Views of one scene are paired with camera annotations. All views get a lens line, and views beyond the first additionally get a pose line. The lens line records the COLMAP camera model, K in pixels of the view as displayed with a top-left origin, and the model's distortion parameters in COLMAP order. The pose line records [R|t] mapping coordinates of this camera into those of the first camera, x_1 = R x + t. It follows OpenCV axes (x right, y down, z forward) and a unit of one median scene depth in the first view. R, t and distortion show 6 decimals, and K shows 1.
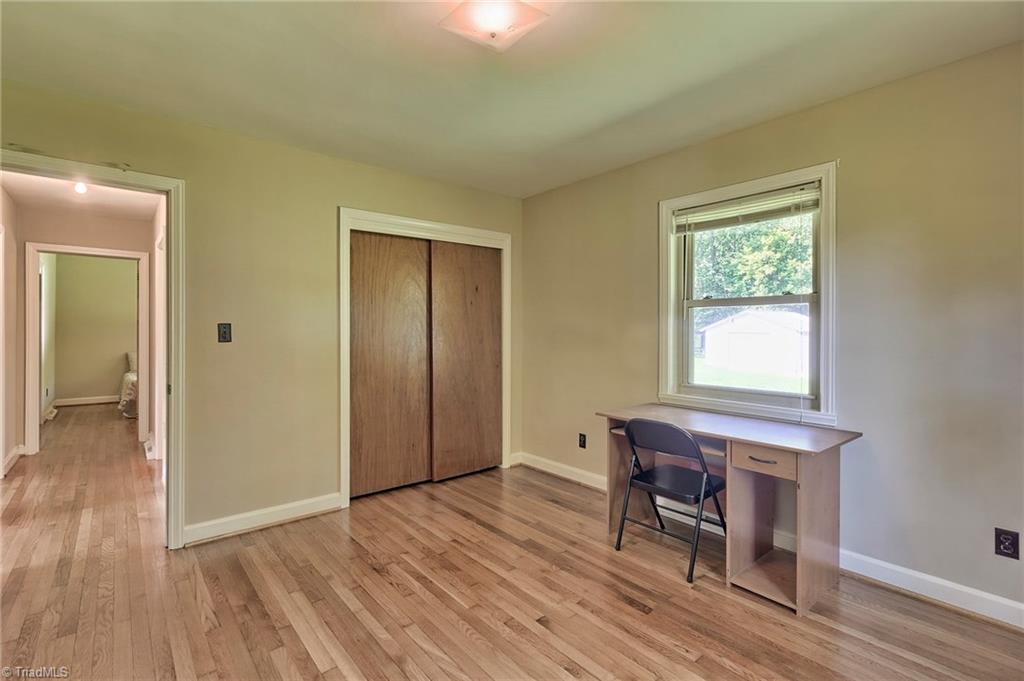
lens RADIAL K [[476.6, 0, 516.6], [0, 476.6, 331.6], [0, 0, 1]] dist [0.003155, 0.000413]
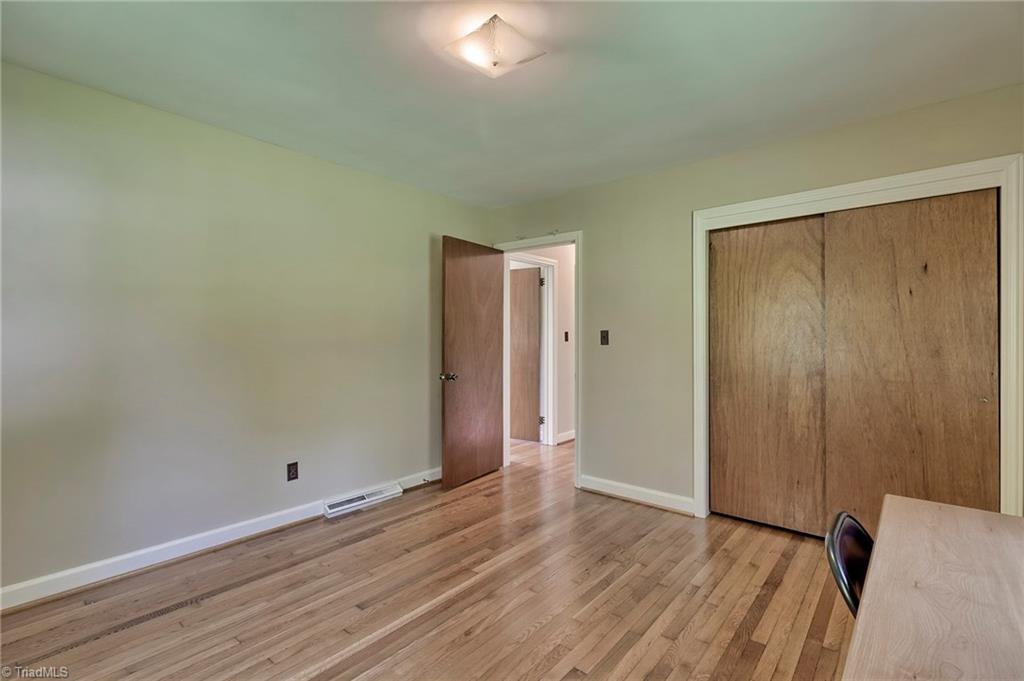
lens RADIAL K [[476.6, 0, 503.5], [0, 476.6, 335.8], [0, 0, 1]] dist [0.003155, 0.000413]
pose [[0.154388, -0.000547, -0.988010, 0.566658], [-0.003182, 0.999994, -0.001051, -0.000111], [0.988005, 0.003306, 0.154385, 0.470628]]
